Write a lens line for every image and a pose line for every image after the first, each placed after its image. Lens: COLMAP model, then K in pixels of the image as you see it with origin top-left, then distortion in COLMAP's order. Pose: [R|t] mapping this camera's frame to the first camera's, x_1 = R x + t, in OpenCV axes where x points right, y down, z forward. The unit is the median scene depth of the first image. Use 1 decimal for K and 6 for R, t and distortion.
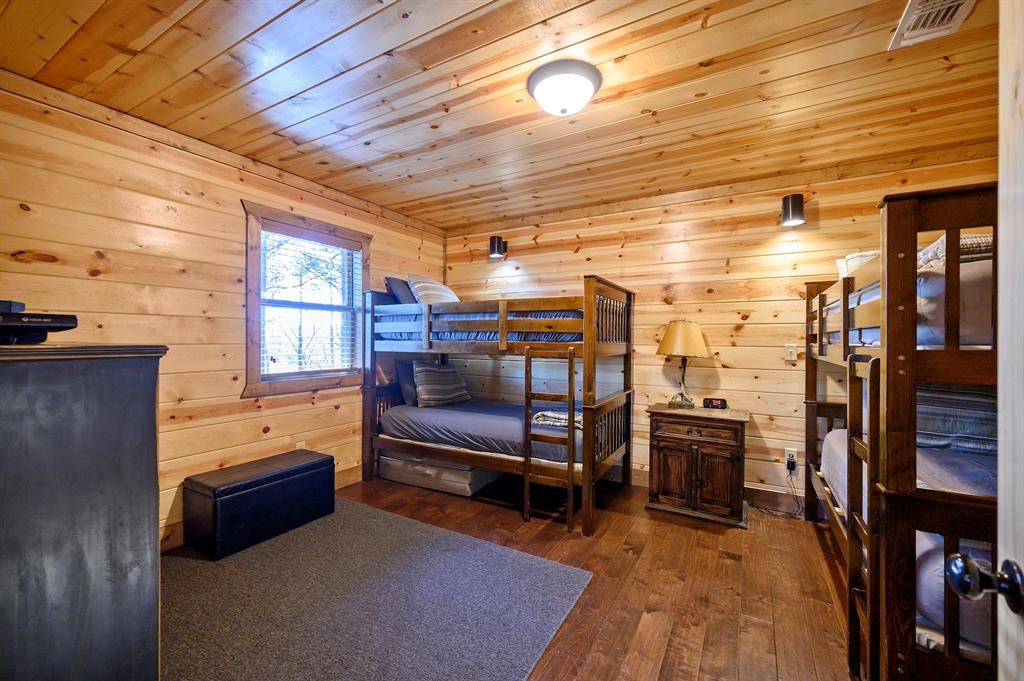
lens RADIAL K [[414.1, 0, 515.3], [0, 414.1, 339.7], [0, 0, 1]] dist [-0.000150, -0.000215]
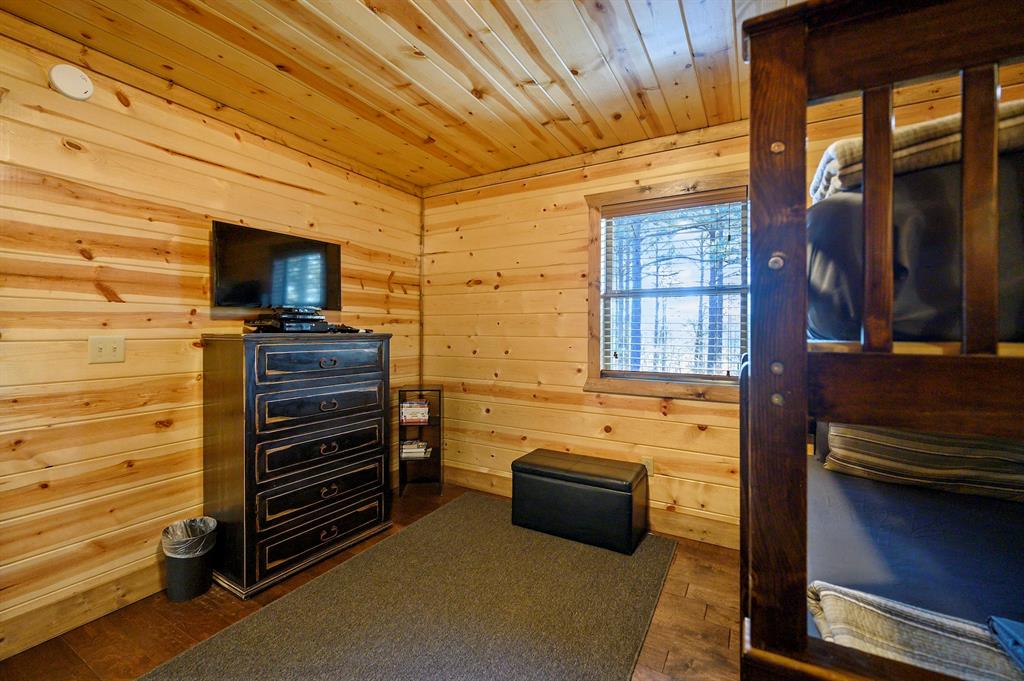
lens RADIAL K [[423.2, 0, 515.9], [0, 423.2, 331.8], [0, 0, 1]] dist [0.000105, -0.000032]
pose [[0.003123, 0.000035, -0.999995, 0.372929], [-0.005078, 0.999987, 0.000019, -0.002861], [0.999982, 0.005078, 0.003123, 0.811026]]
